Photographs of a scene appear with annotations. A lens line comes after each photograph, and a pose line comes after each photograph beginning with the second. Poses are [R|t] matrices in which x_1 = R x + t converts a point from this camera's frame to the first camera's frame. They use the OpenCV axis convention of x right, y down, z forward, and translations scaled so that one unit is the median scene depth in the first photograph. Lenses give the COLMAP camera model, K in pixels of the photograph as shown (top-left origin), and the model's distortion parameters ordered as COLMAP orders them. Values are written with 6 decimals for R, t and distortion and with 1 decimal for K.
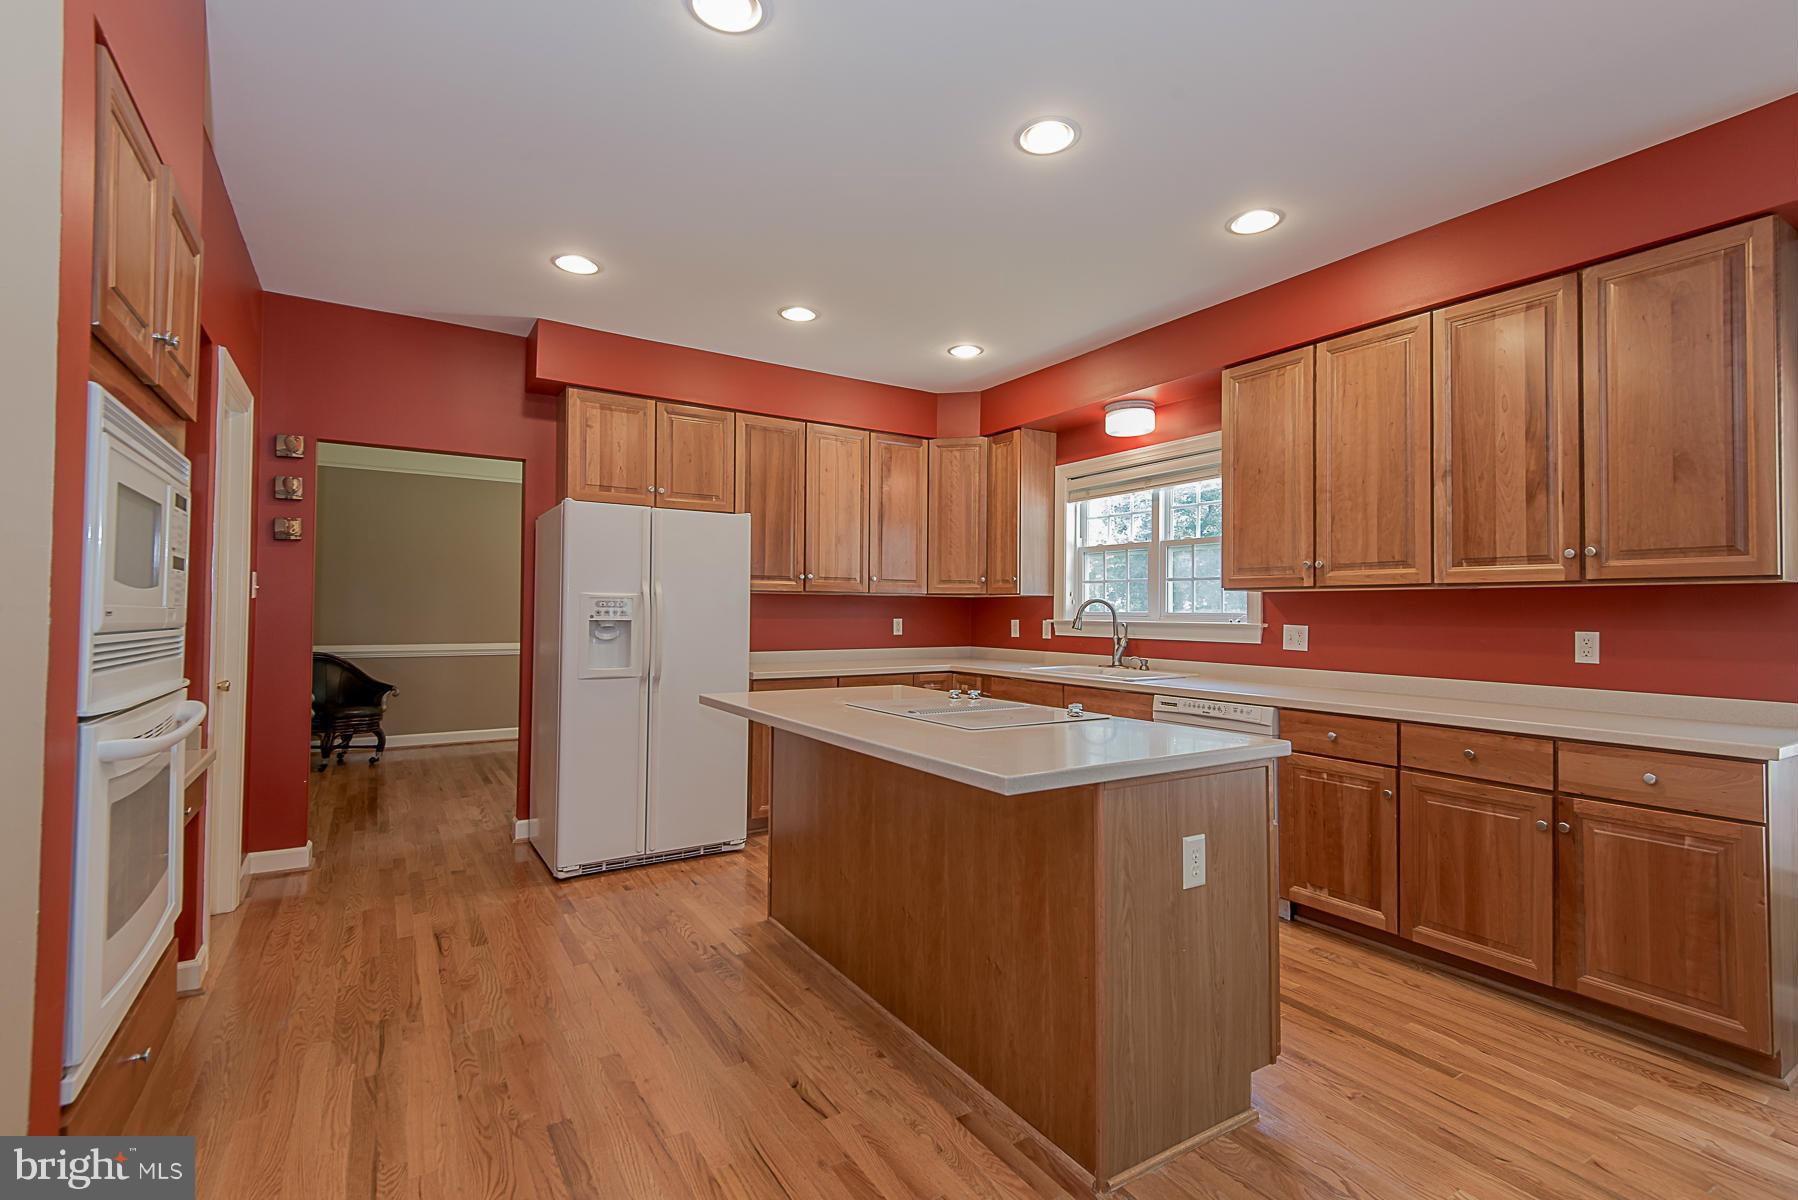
lens RADIAL K [[817.7, 0, 899.4], [0, 817.7, 596.3], [0, 0, 1]] dist [0.030191, -0.010910]
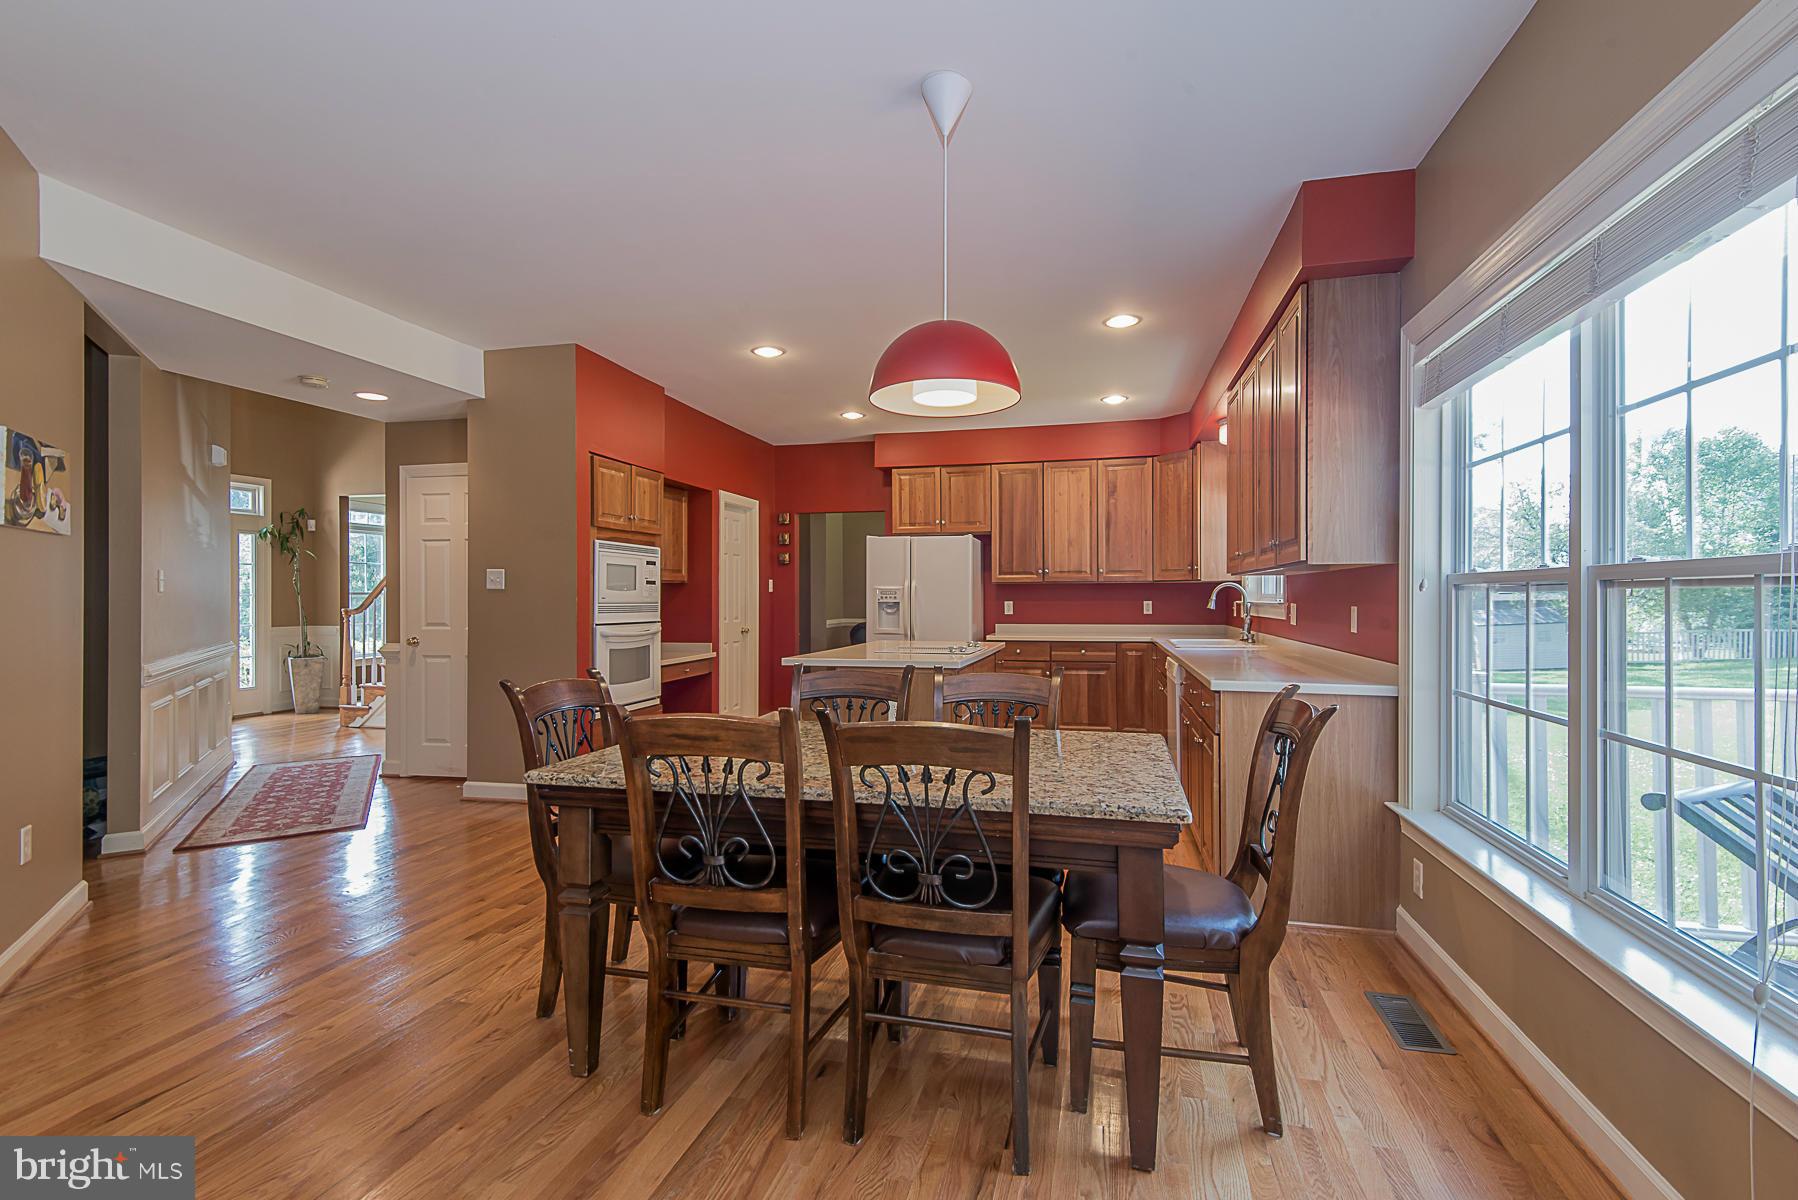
lens RADIAL K [[817.7, 0, 896.2], [0, 817.7, 599.4], [0, 0, 1]] dist [0.030191, -0.010910]
pose [[0.694110, -0.006558, -0.719839, 0.878636], [0.020847, 0.999722, 0.010995, 0.004283], [0.719567, -0.022638, 0.694054, -0.213889]]
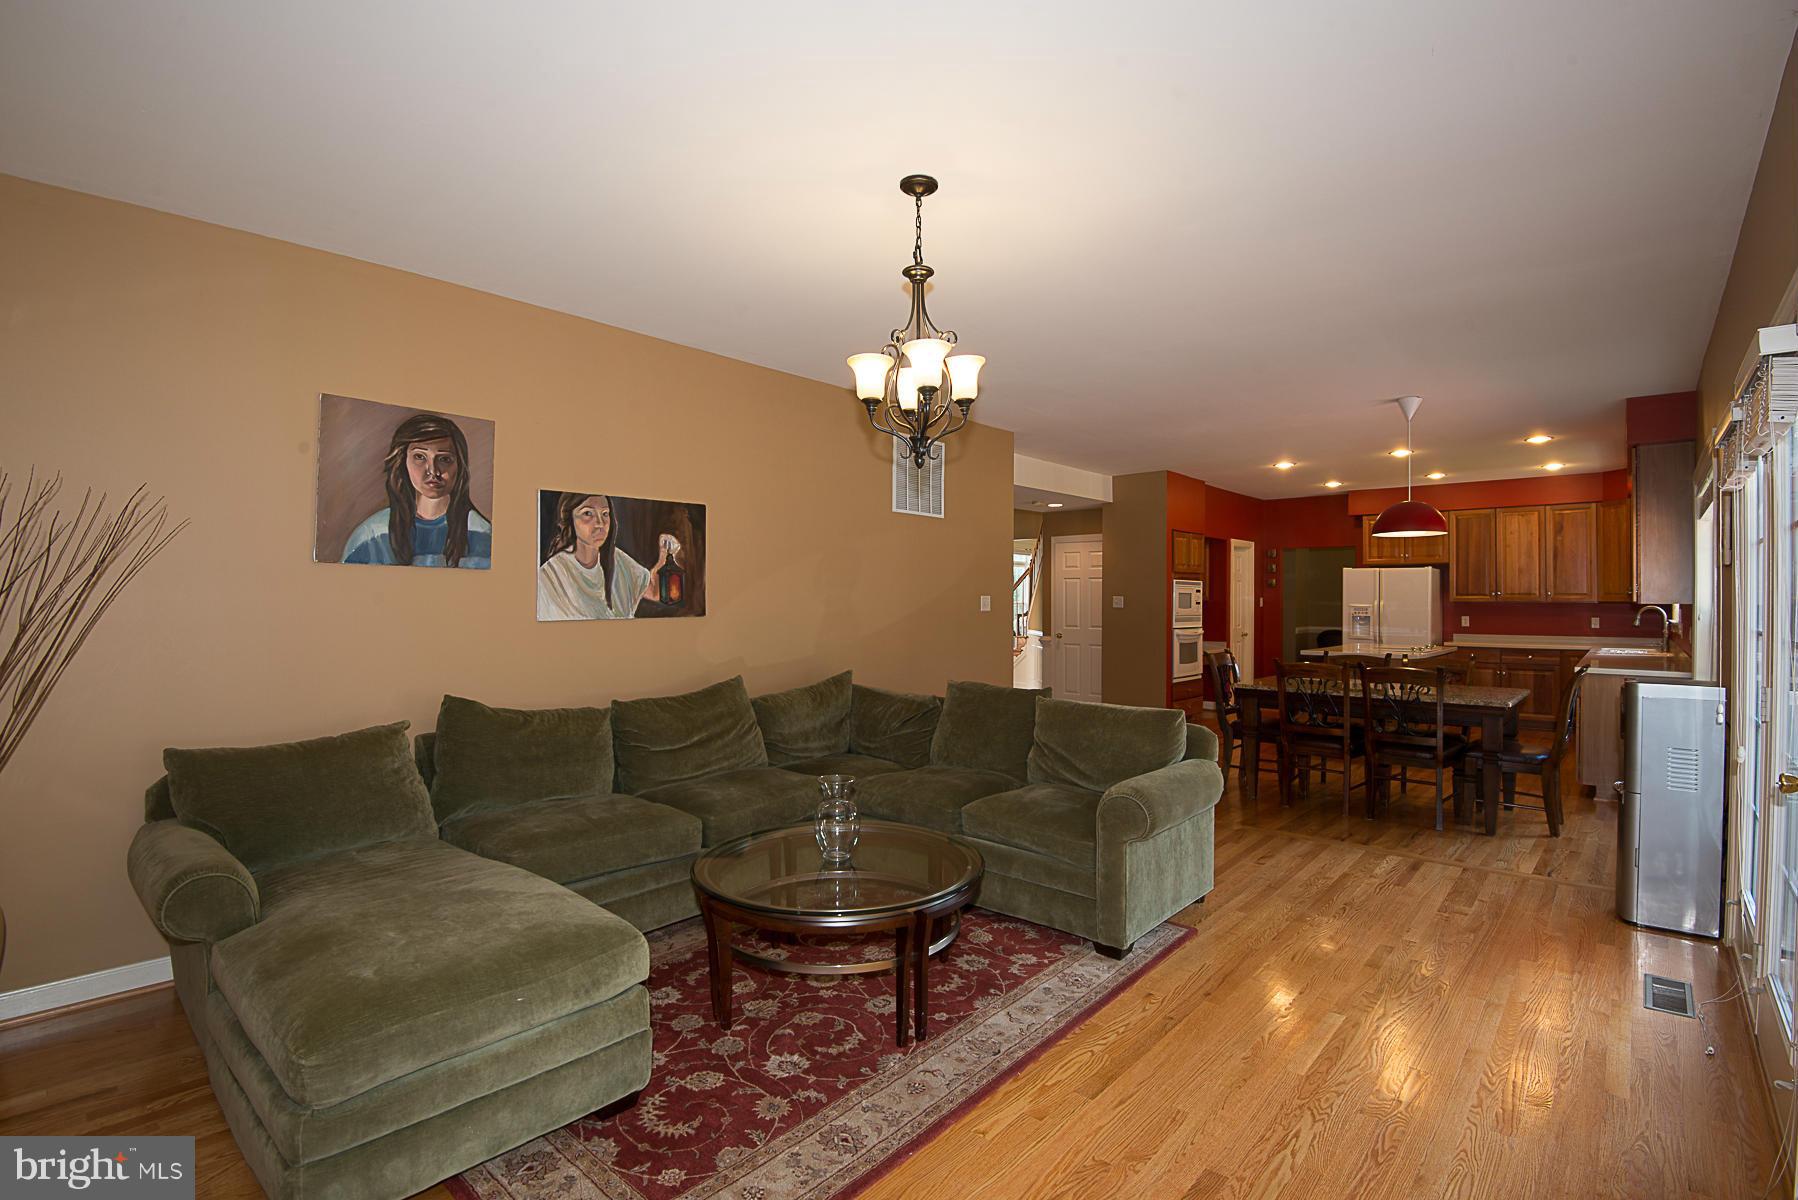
lens RADIAL K [[810.4, 0, 886.0], [0, 810.4, 597.2], [0, 0, 1]] dist [-0.045132, -0.002639]
pose [[0.244648, -0.008734, -0.969573, 1.503878], [0.017295, 0.999840, -0.004643, -0.037349], [0.969458, -0.015633, 0.244759, -0.899868]]
